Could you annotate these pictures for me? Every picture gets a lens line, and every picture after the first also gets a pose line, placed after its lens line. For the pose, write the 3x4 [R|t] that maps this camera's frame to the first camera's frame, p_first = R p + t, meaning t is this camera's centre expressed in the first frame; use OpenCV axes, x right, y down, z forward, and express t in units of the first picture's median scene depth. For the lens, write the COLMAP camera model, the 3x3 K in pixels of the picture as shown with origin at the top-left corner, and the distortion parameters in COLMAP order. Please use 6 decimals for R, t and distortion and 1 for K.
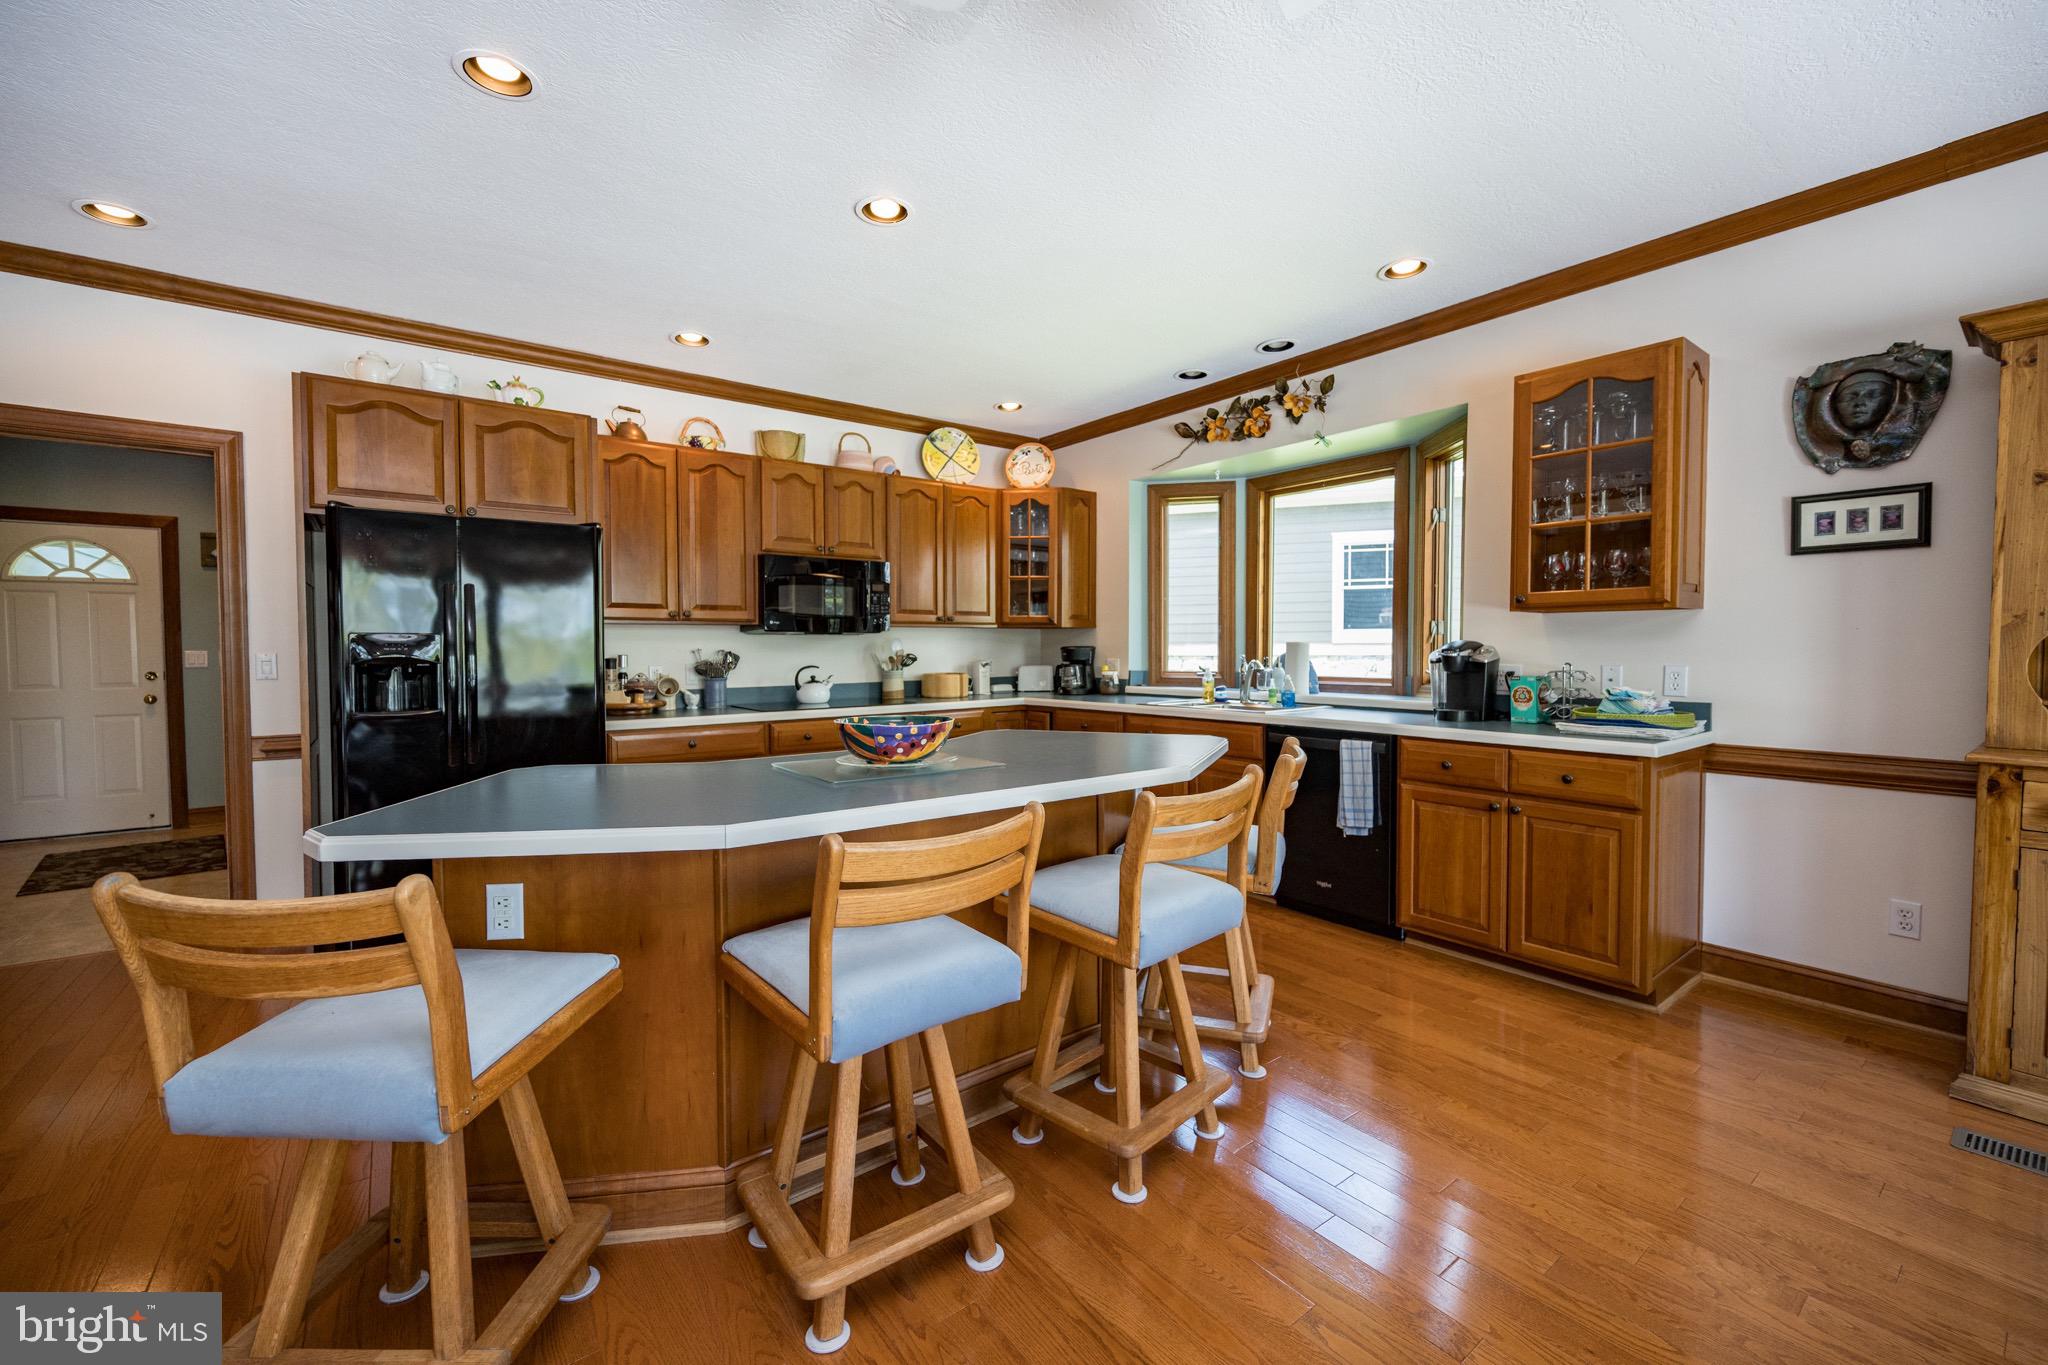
lens RADIAL K [[817.5, 0, 1026.3], [0, 817.5, 664.0], [0, 0, 1]] dist [-0.000288, -0.000093]
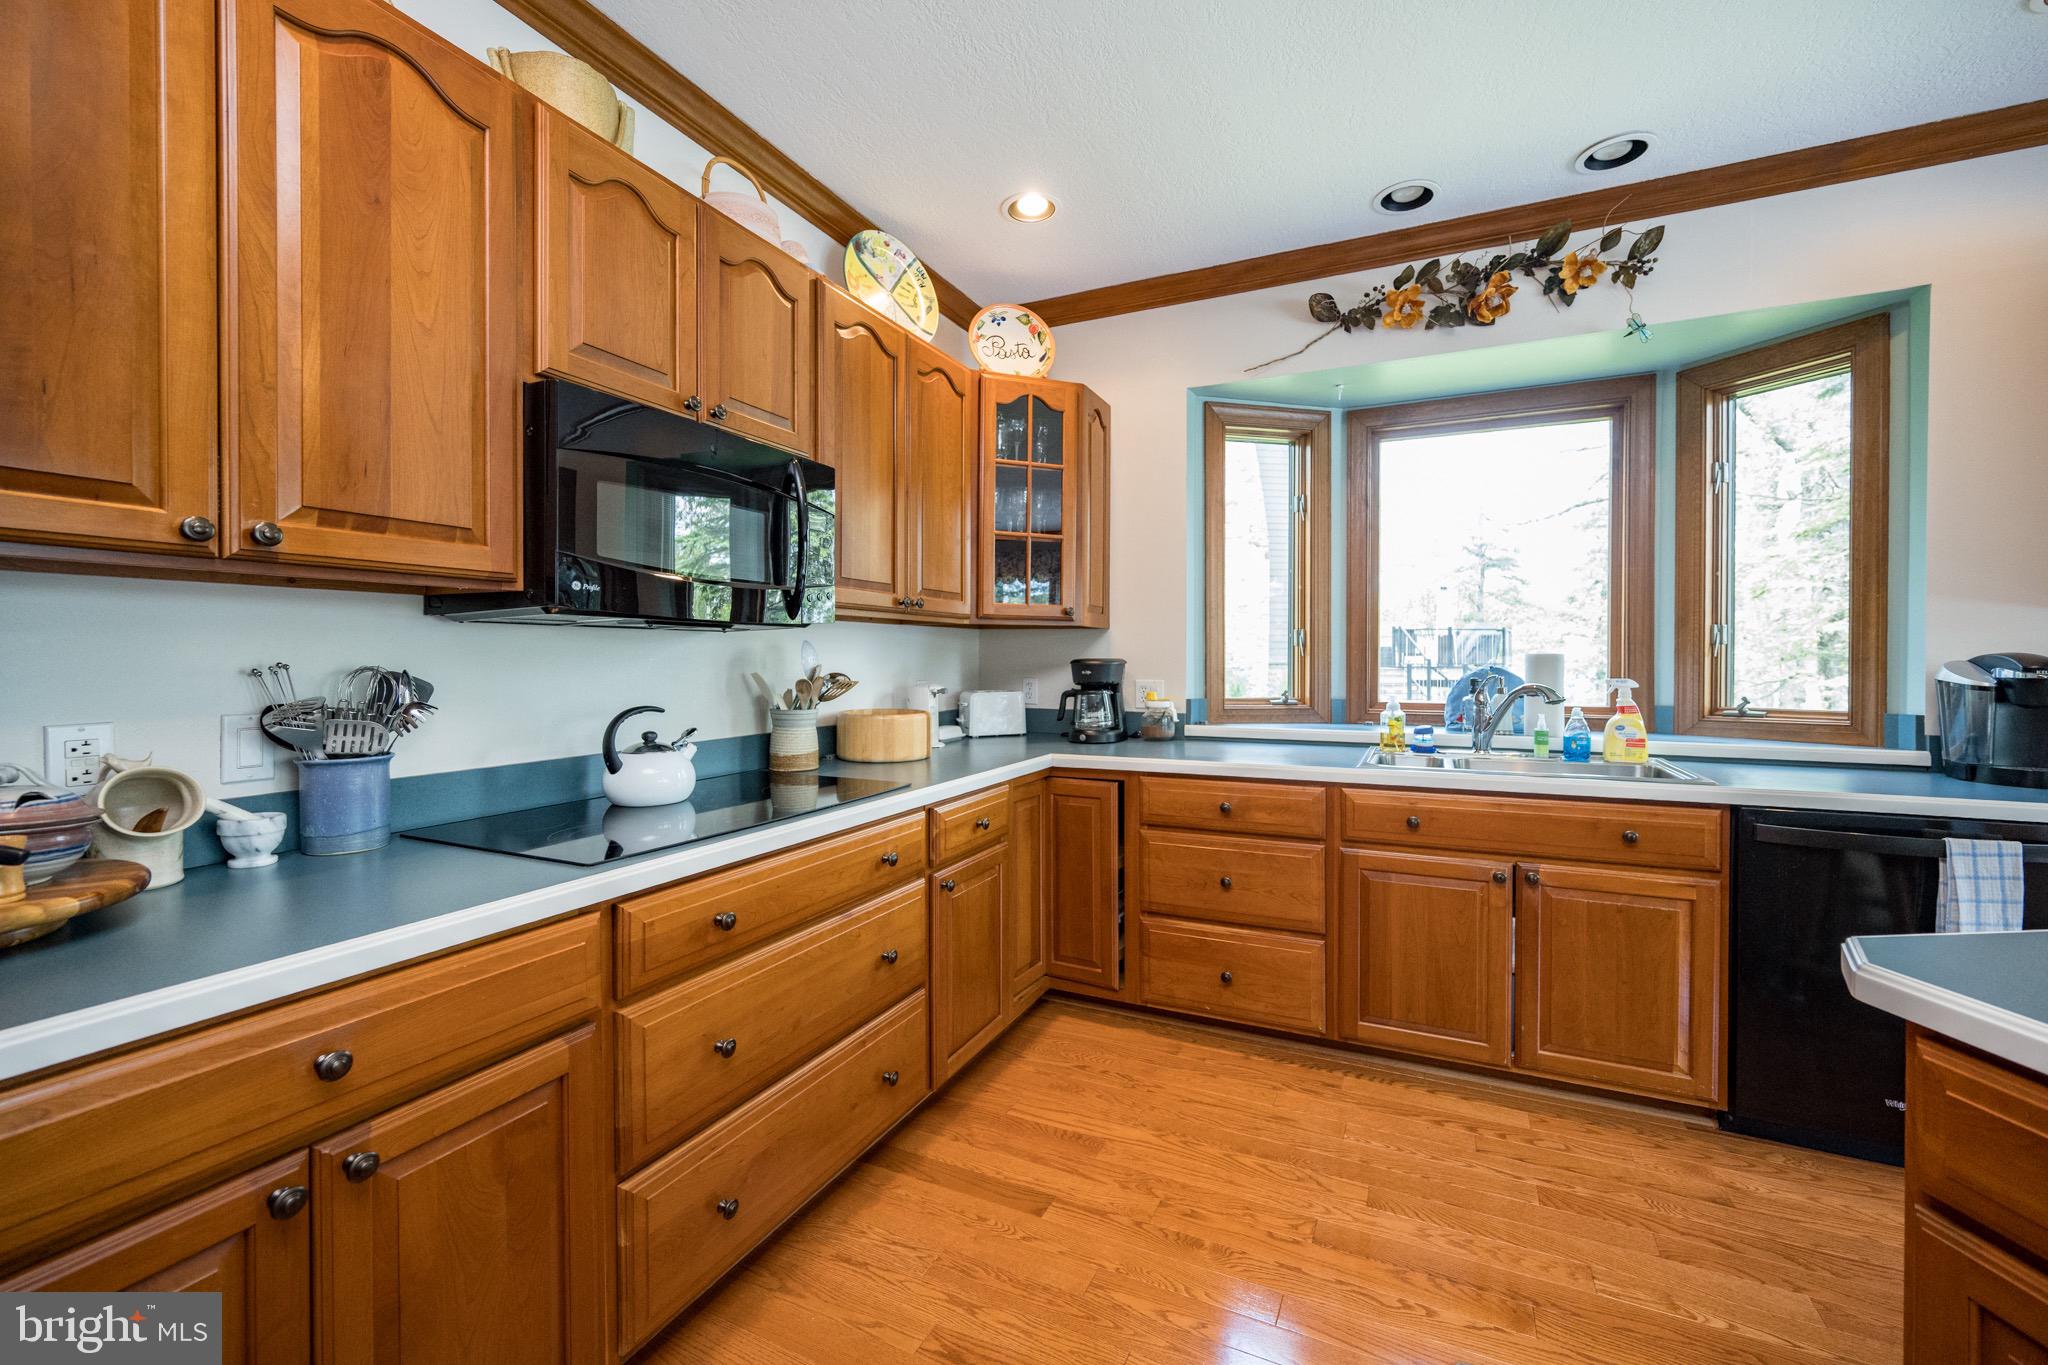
lens RADIAL K [[818.0, 0, 1054.1], [0, 818.0, 656.0], [0, 0, 1]] dist [0.000332, 0.000228]
pose [[0.884228, 0.007131, 0.467002, -0.269447], [0.004033, 0.999730, -0.022900, -0.011867], [-0.467039, 0.022132, 0.883960, 0.558428]]
